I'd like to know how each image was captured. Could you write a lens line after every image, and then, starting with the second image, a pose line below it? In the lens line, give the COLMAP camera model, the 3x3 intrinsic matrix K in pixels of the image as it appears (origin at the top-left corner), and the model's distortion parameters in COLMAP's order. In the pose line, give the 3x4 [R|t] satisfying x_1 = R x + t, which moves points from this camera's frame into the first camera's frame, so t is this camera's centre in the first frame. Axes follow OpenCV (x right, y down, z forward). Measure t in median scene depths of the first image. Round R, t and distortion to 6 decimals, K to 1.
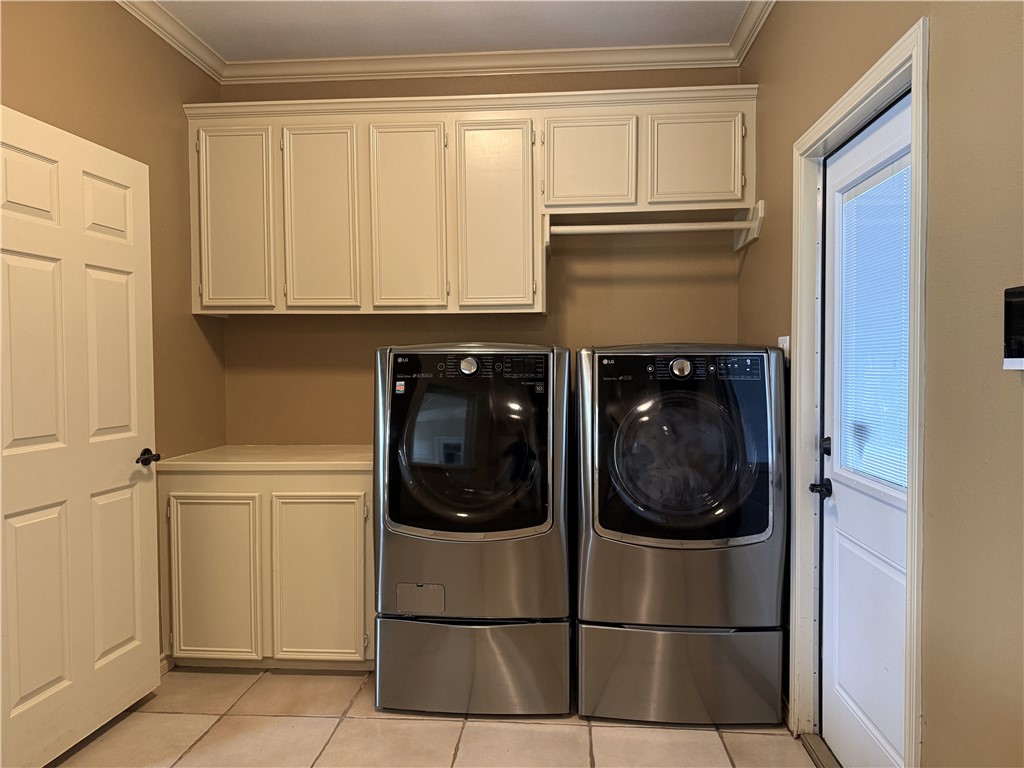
lens RADIAL K [[719.5, 0, 512.6], [0, 719.5, 384.4], [0, 0, 1]] dist [0.074374, 0.001670]
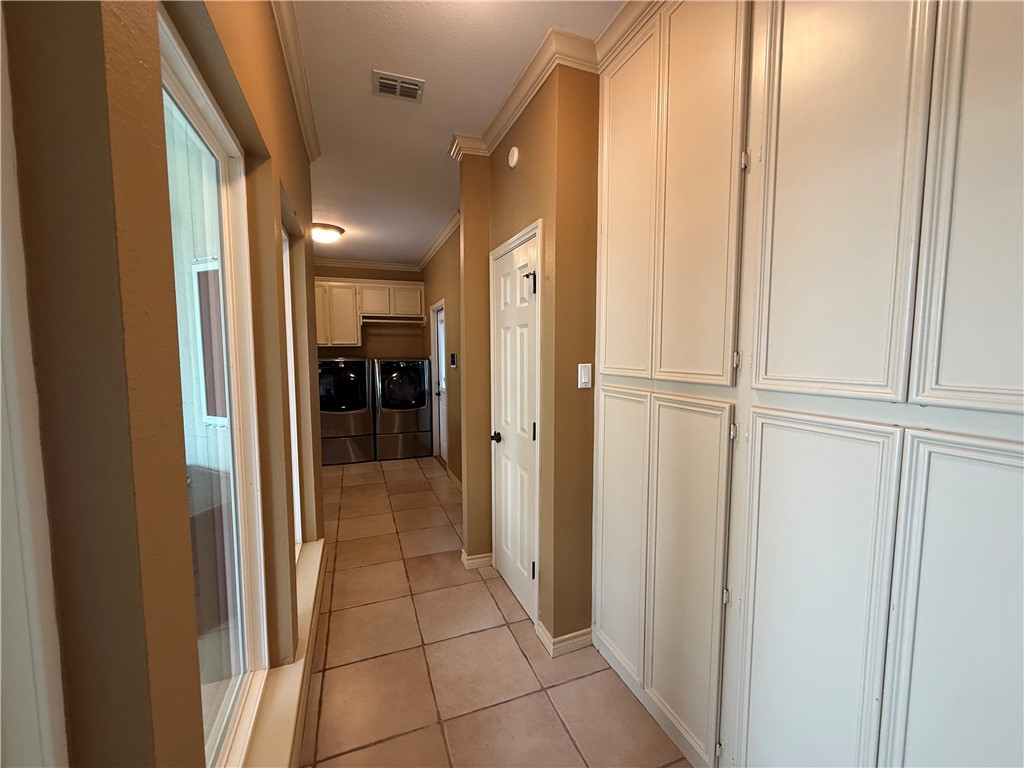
lens RADIAL K [[411.1, 0, 517.9], [0, 411.1, 383.6], [0, 0, 1]] dist [0.003299, 0.000039]
pose [[0.898627, -0.036236, 0.437215, -0.159229], [0.012412, 0.998284, 0.057227, -0.035750], [-0.438539, -0.045999, 0.897534, -1.114219]]
